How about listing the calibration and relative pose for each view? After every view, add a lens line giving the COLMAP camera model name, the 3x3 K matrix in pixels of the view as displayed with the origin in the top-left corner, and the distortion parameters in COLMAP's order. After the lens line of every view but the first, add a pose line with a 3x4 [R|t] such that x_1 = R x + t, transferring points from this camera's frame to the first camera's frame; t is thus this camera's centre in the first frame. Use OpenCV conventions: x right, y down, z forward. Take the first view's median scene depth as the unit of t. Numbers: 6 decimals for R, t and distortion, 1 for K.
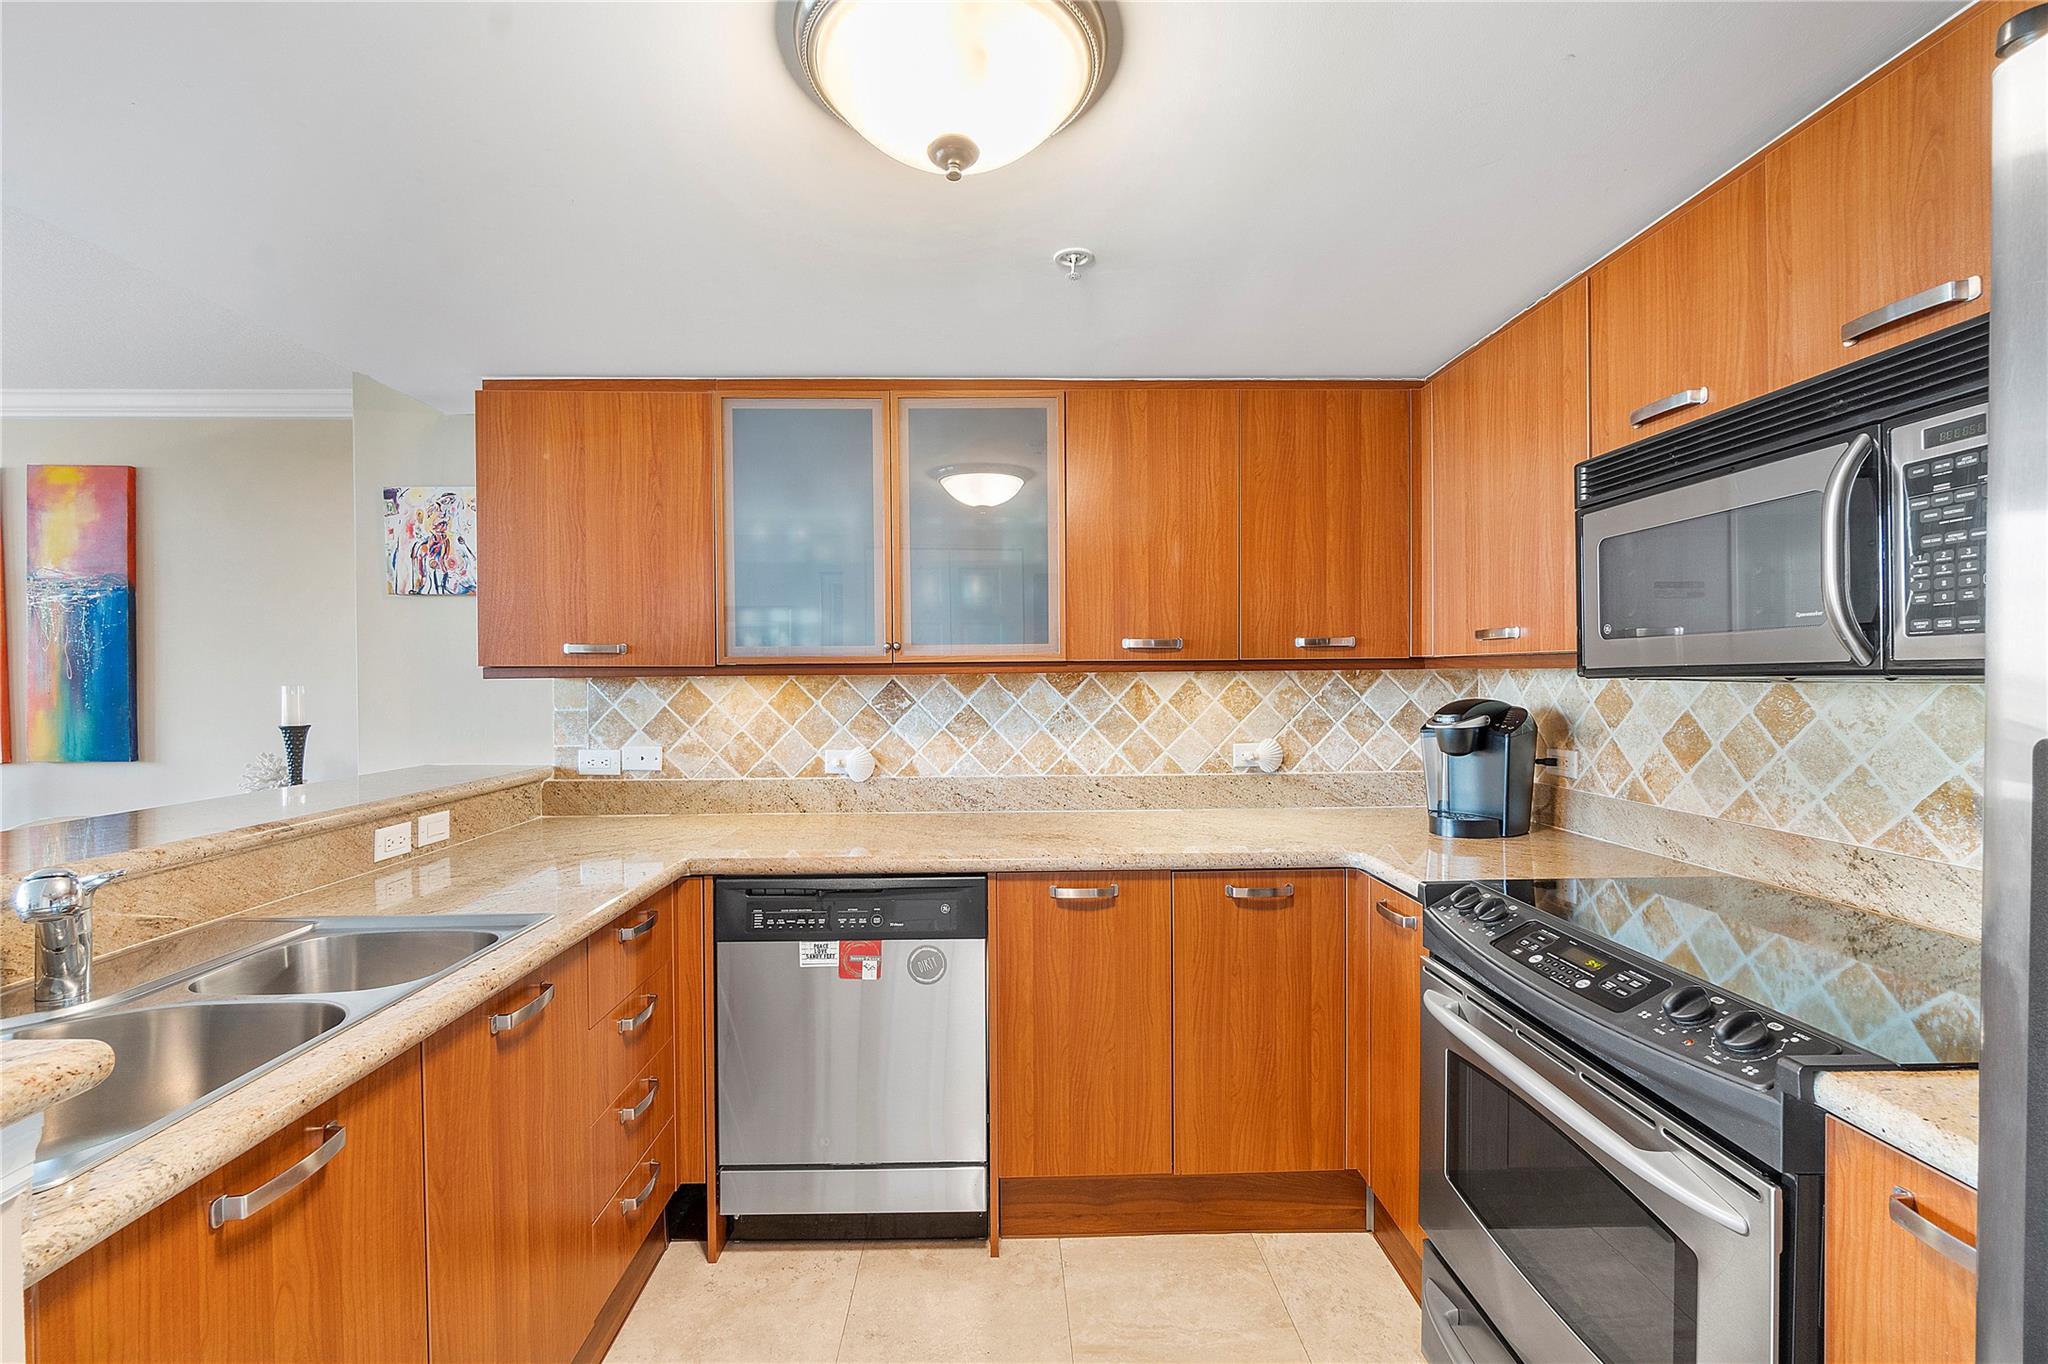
lens RADIAL K [[890.0, 0, 1014.8], [0, 890.0, 688.4], [0, 0, 1]] dist [-0.000704, -0.000602]
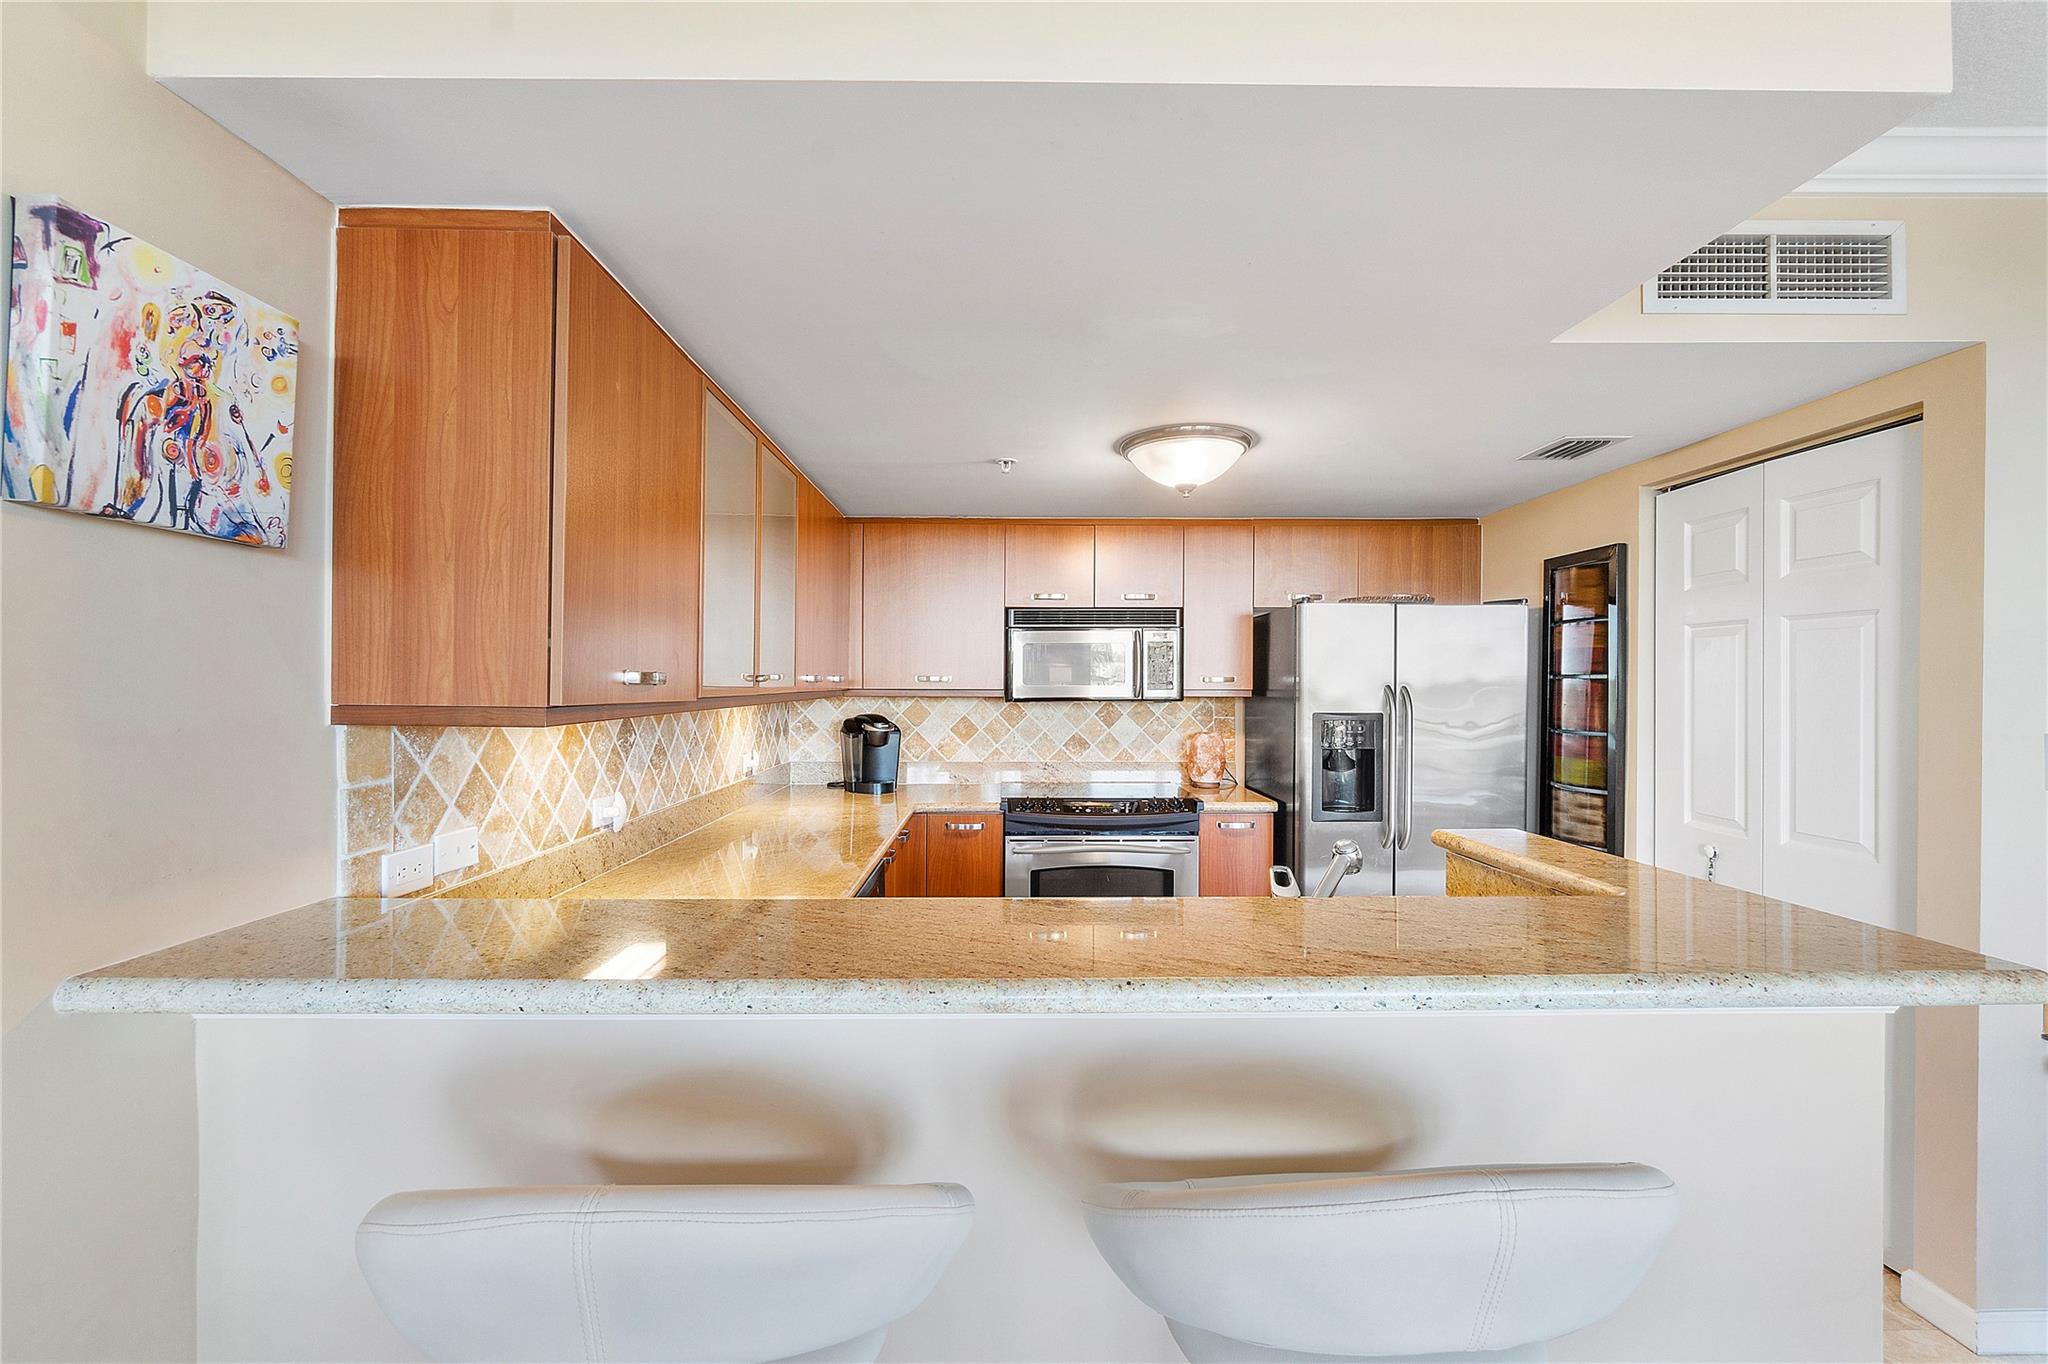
lens RADIAL K [[890.0, 0, 1014.8], [0, 890.0, 688.4], [0, 0, 1]] dist [-0.000704, -0.000602]
pose [[0.008050, -0.000237, 0.999968, -1.049673], [0.011060, 0.999939, 0.000148, -0.029379], [-0.999906, 0.011058, 0.008052, 0.620938]]
